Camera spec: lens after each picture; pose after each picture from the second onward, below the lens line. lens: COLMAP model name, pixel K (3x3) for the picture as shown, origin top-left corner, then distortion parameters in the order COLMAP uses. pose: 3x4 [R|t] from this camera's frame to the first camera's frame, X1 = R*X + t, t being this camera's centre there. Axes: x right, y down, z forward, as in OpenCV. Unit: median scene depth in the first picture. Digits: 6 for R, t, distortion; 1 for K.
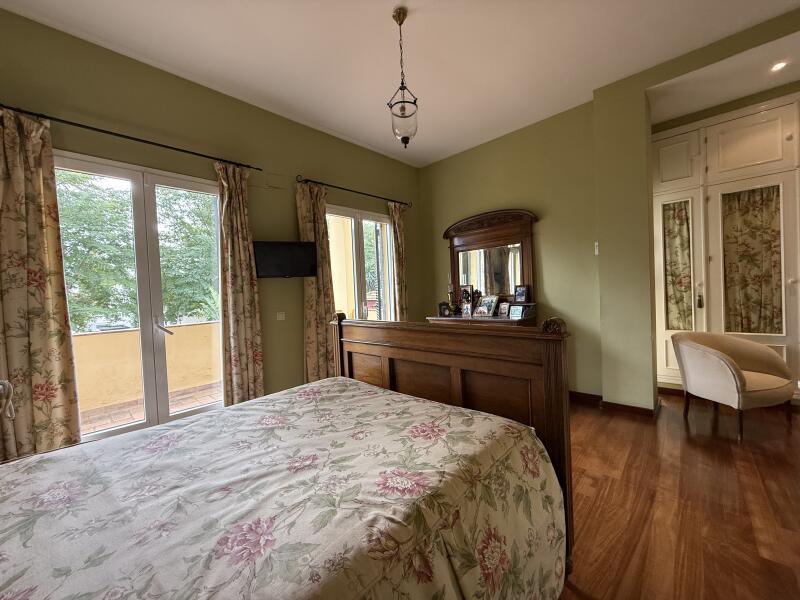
lens RADIAL K [[318.2, 0, 400.1], [0, 318.2, 298.3], [0, 0, 1]] dist [-0.000373, 0.000465]
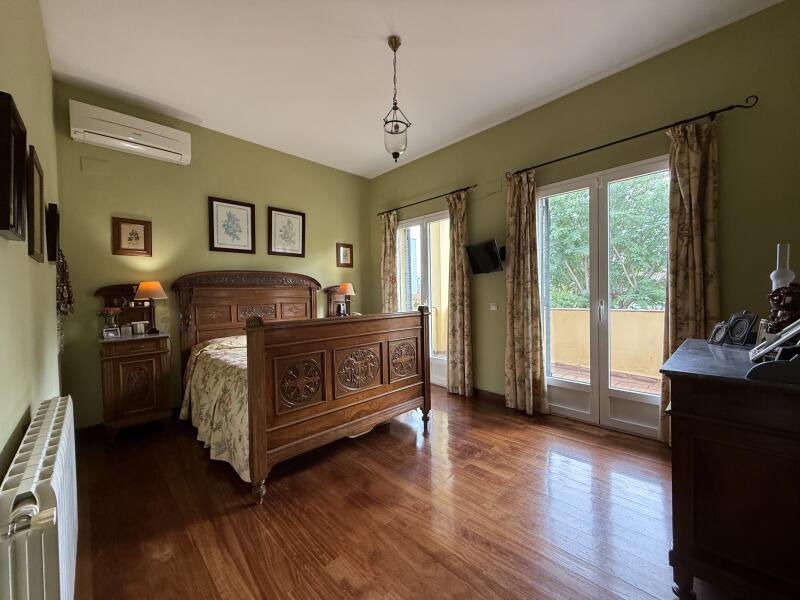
lens RADIAL K [[318.2, 0, 400.1], [0, 318.2, 298.3], [0, 0, 1]] dist [-0.000373, 0.000465]
pose [[-0.050223, 0.055945, -0.997170, 0.820363], [-0.009933, 0.998353, 0.056511, -0.036947], [0.998689, 0.012743, -0.049585, 0.775452]]
